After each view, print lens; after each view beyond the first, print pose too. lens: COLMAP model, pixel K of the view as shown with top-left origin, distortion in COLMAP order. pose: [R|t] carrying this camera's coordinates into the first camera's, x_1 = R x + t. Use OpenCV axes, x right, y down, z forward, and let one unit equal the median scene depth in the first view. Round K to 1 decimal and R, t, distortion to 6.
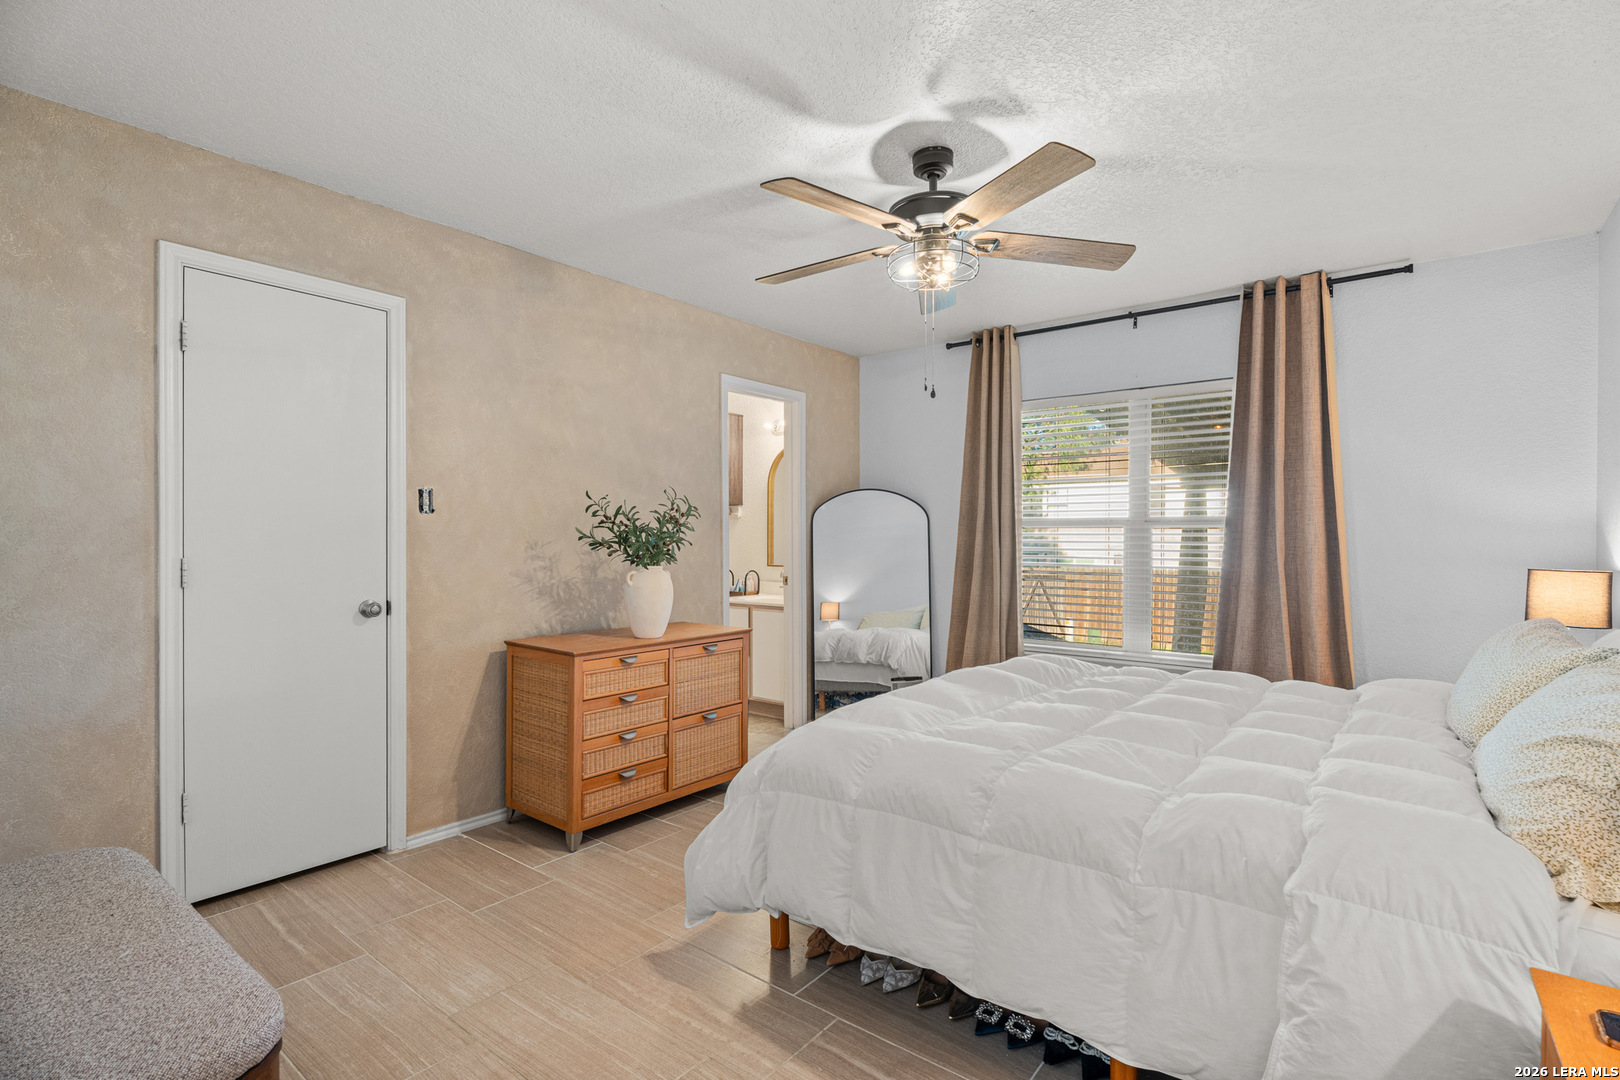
lens RADIAL K [[766.3, 0, 811.2], [0, 766.3, 542.7], [0, 0, 1]] dist [-0.020414, 0.000153]
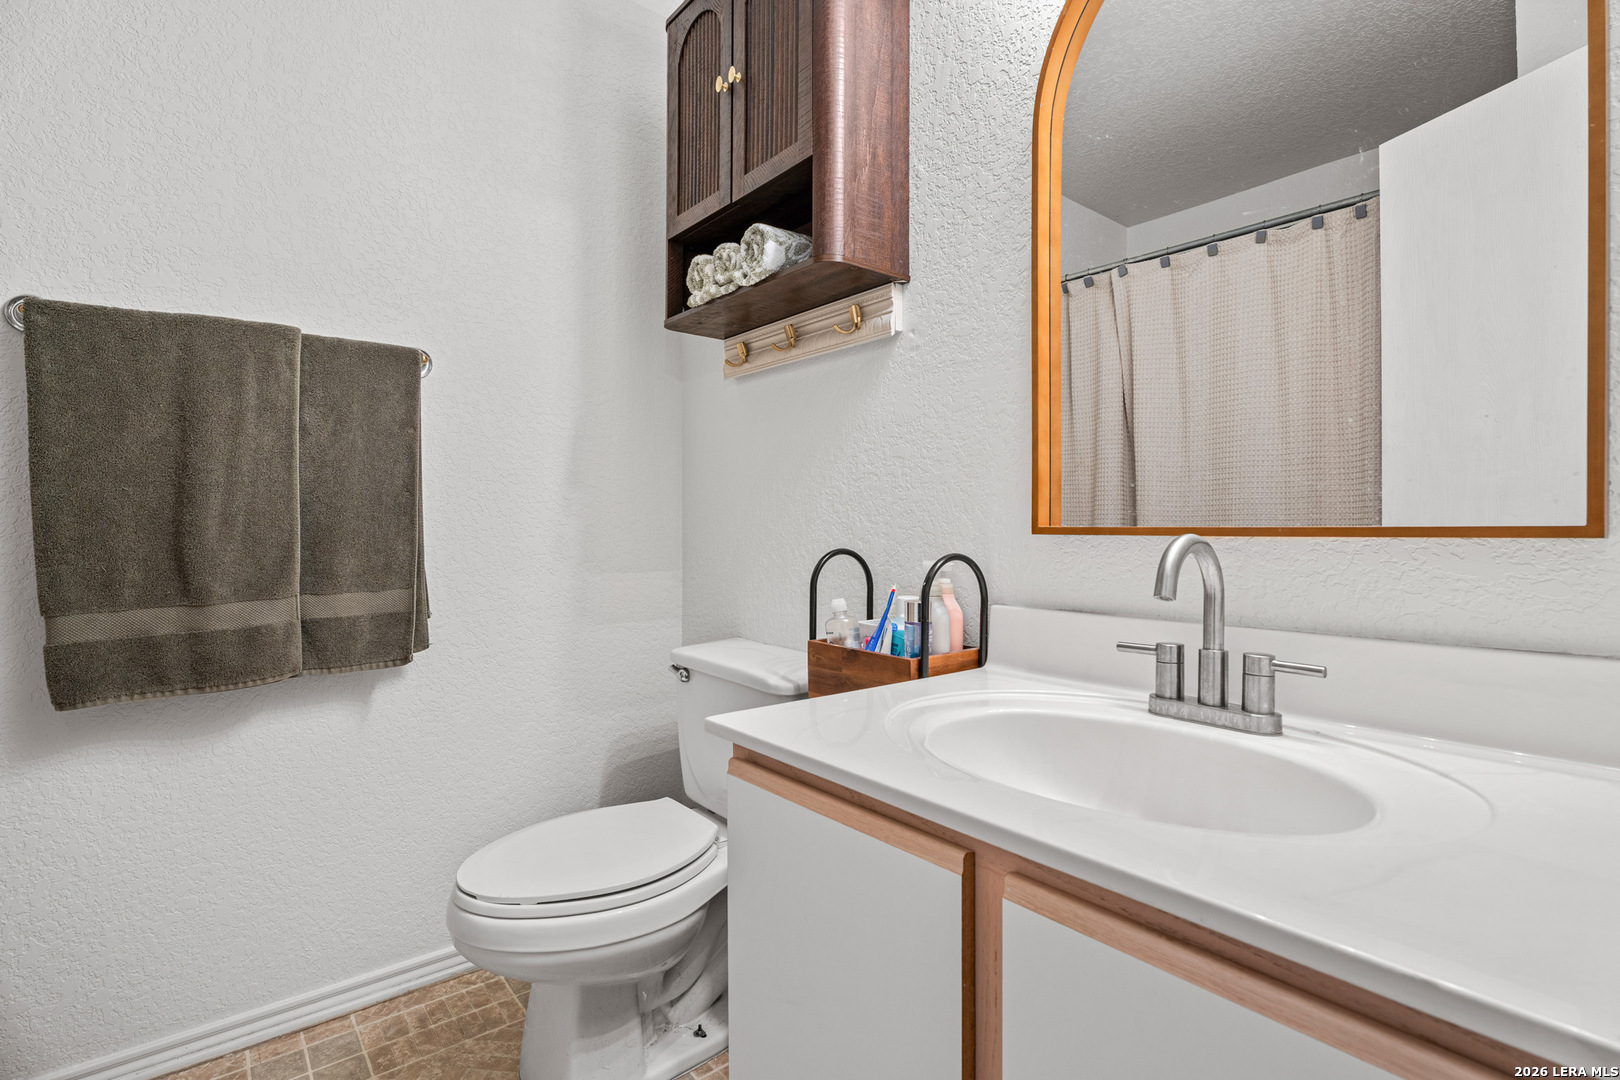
lens RADIAL K [[766.3, 0, 808.4], [0, 766.3, 532.8], [0, 0, 1]] dist [-0.020414, 0.000153]
pose [[0.976951, 0.002079, -0.213454, -0.071512], [-0.002553, 0.999995, -0.001946, 0.030746], [0.213449, 0.002447, 0.976951, 0.785896]]
